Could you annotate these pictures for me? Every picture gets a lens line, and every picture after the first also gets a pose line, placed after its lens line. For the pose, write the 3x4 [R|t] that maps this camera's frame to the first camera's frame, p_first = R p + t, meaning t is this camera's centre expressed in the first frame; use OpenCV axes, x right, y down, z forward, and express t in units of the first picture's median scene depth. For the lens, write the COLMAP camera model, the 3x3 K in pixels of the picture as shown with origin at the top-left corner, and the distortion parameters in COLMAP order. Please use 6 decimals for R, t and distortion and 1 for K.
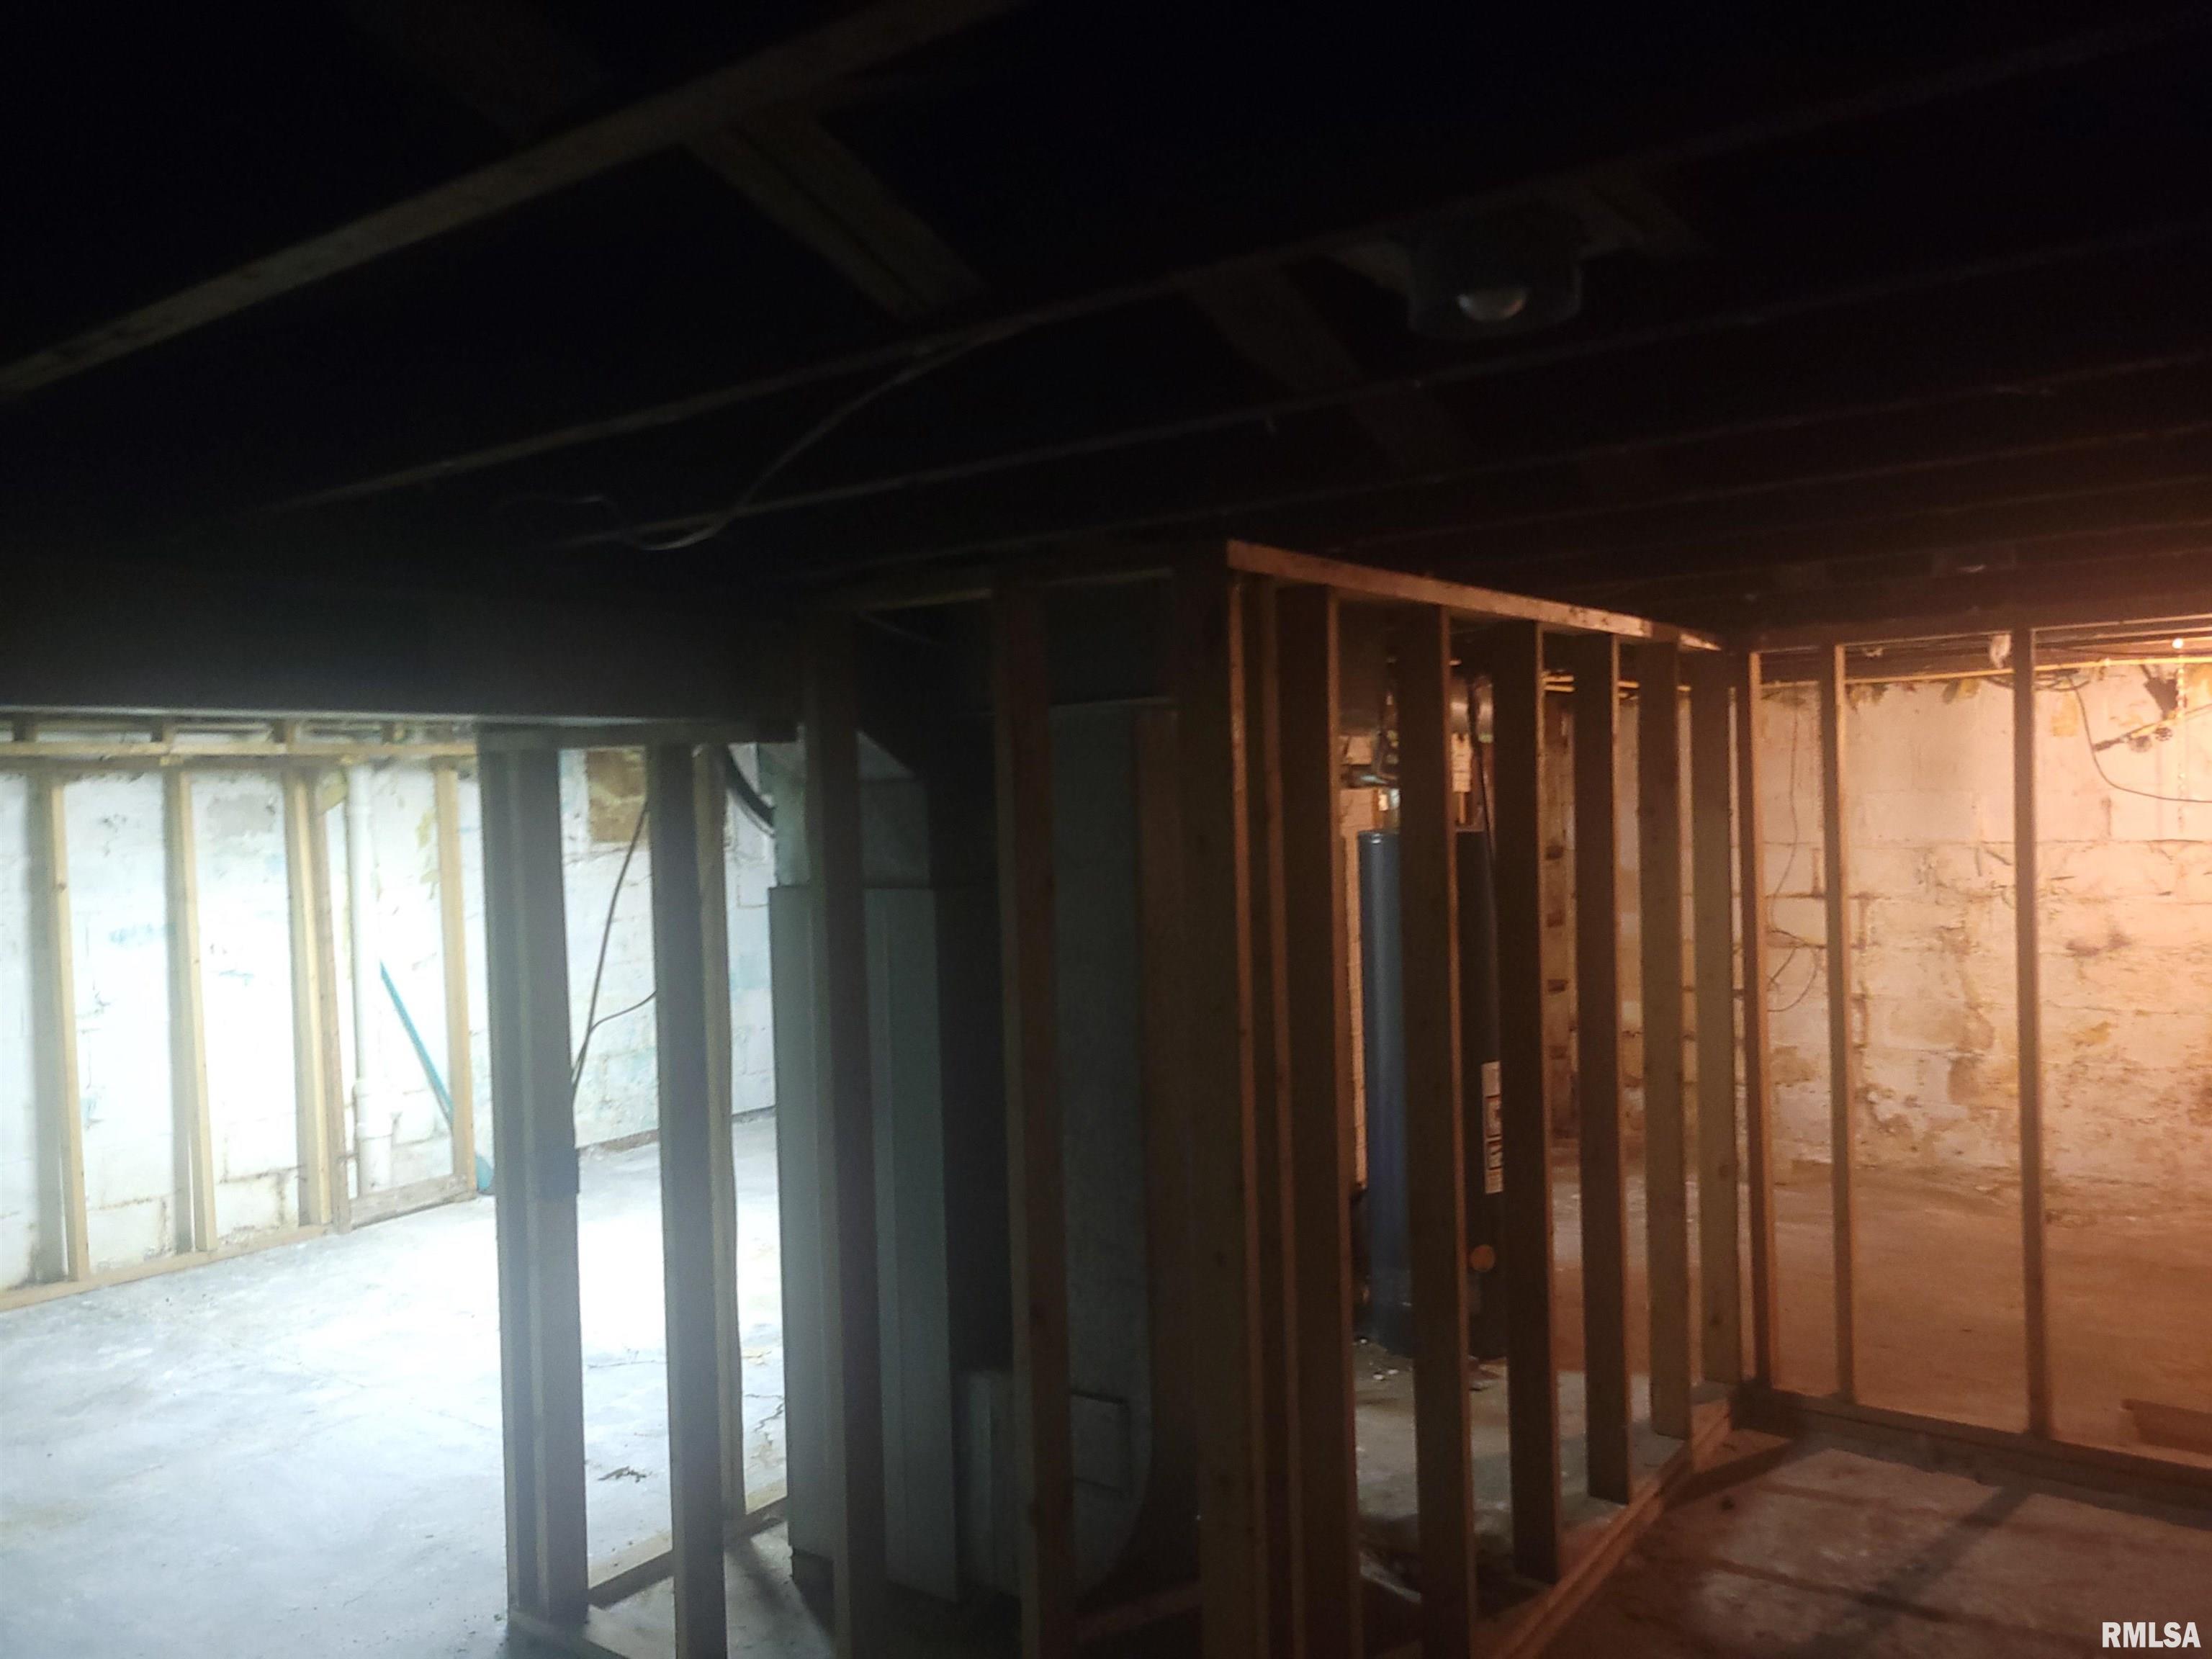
lens RADIAL K [[1654.9, 0, 1126.9], [0, 1654.9, 826.9], [0, 0, 1]] dist [-0.002028, -0.013652]
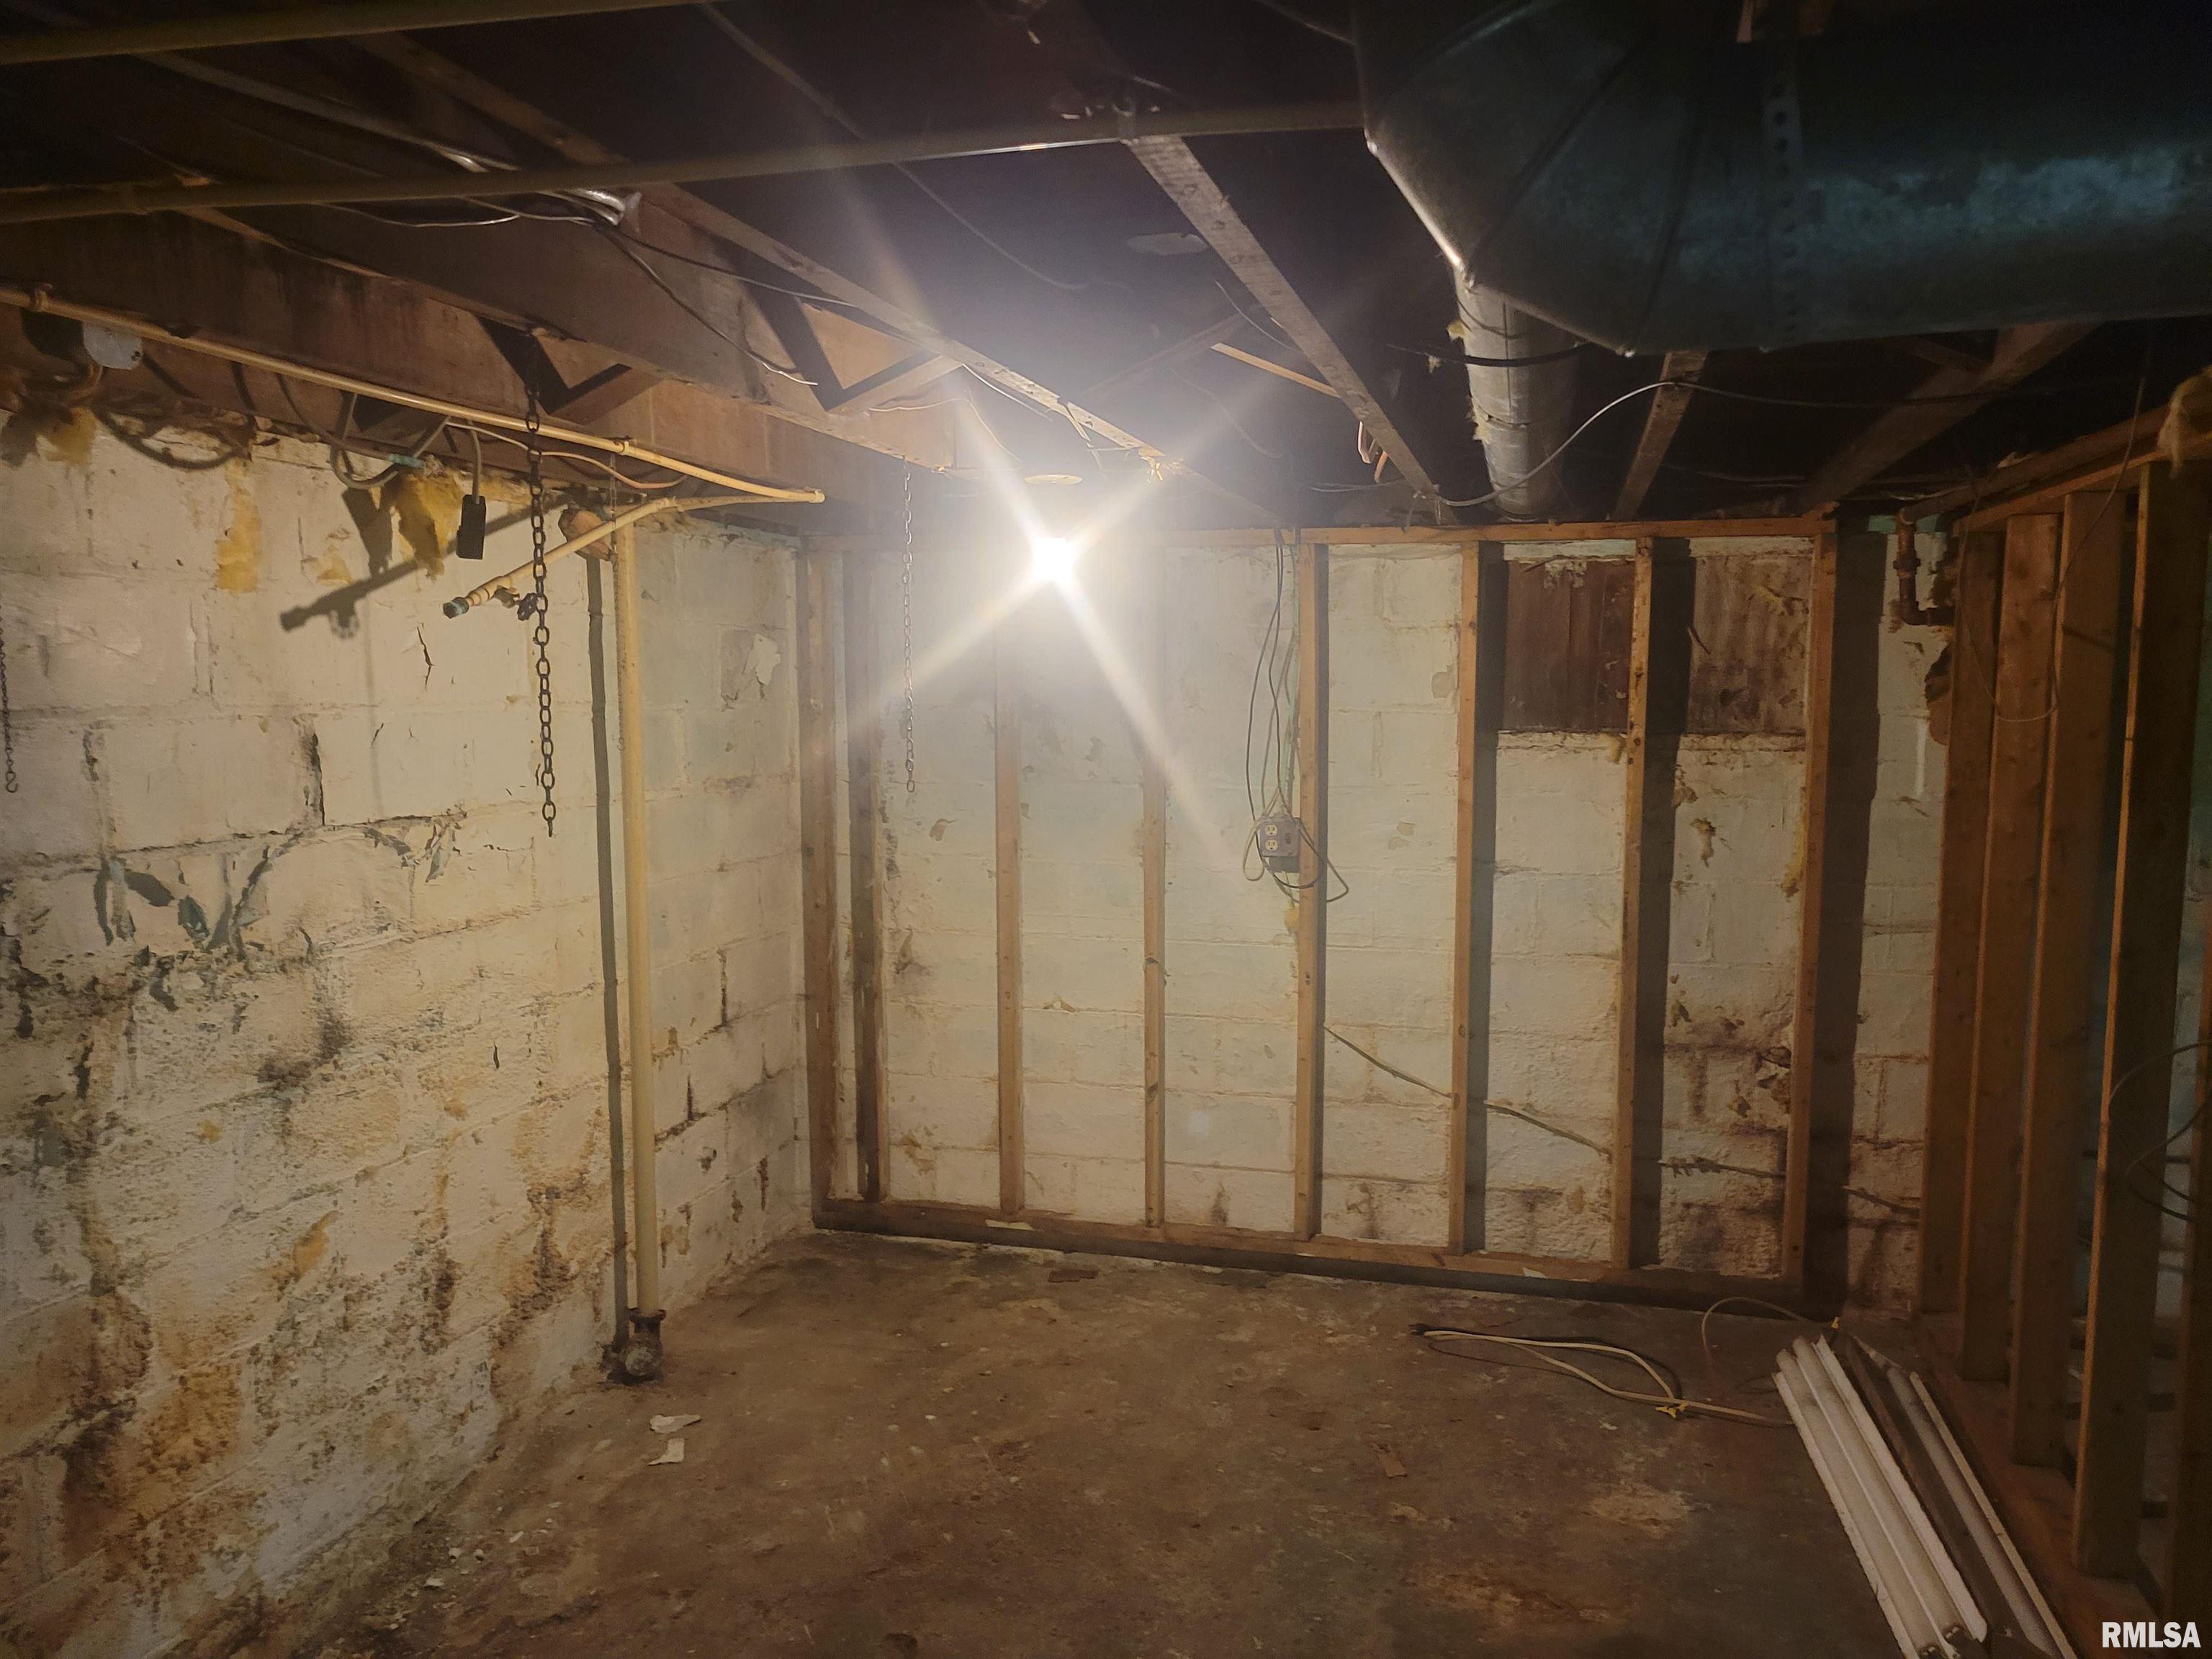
lens RADIAL K [[1654.9, 0, 1106.3], [0, 1654.9, 838.0], [0, 0, 1]] dist [-0.002028, -0.013652]
pose [[-0.380507, -0.056633, 0.923042, 0.062924], [0.023491, 0.997209, 0.070867, -0.011885], [-0.924479, 0.048648, -0.378115, 0.718022]]
